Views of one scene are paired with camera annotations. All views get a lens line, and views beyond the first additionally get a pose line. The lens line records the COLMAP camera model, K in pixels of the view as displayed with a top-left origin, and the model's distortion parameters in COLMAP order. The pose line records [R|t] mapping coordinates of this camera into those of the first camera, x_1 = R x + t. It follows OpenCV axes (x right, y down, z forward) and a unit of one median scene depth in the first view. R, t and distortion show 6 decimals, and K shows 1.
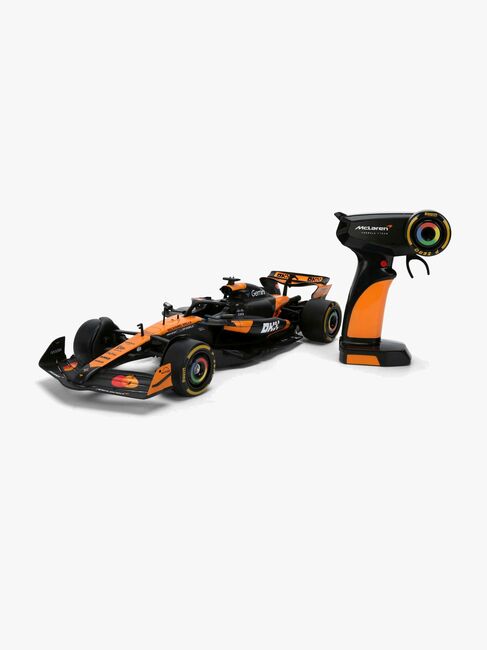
lens RADIAL K [[907.4, 0, 243.5], [0, 907.4, 325.0], [0, 0, 1]] dist [0.135384, -0.002278]
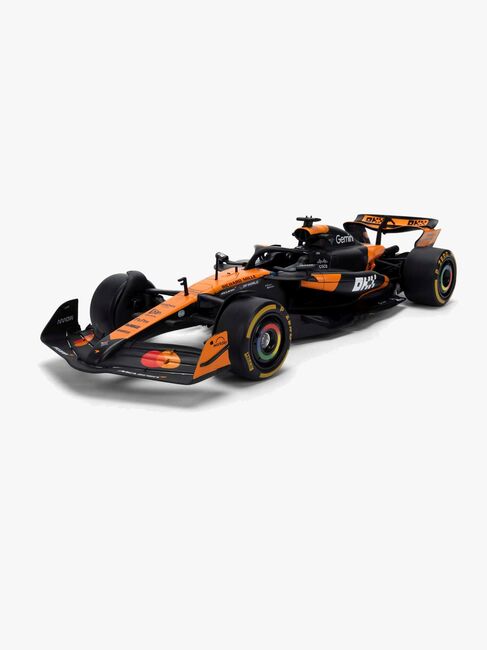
lens RADIAL K [[907.4, 0, 243.5], [0, 907.4, 325.0], [0, 0, 1]] dist [0.135384, -0.002278]
pose [[0.997918, -0.019993, -0.061311, -0.023065], [0.020658, 0.999734, 0.010232, 0.026466], [0.061090, -0.011477, 0.998066, 0.282674]]
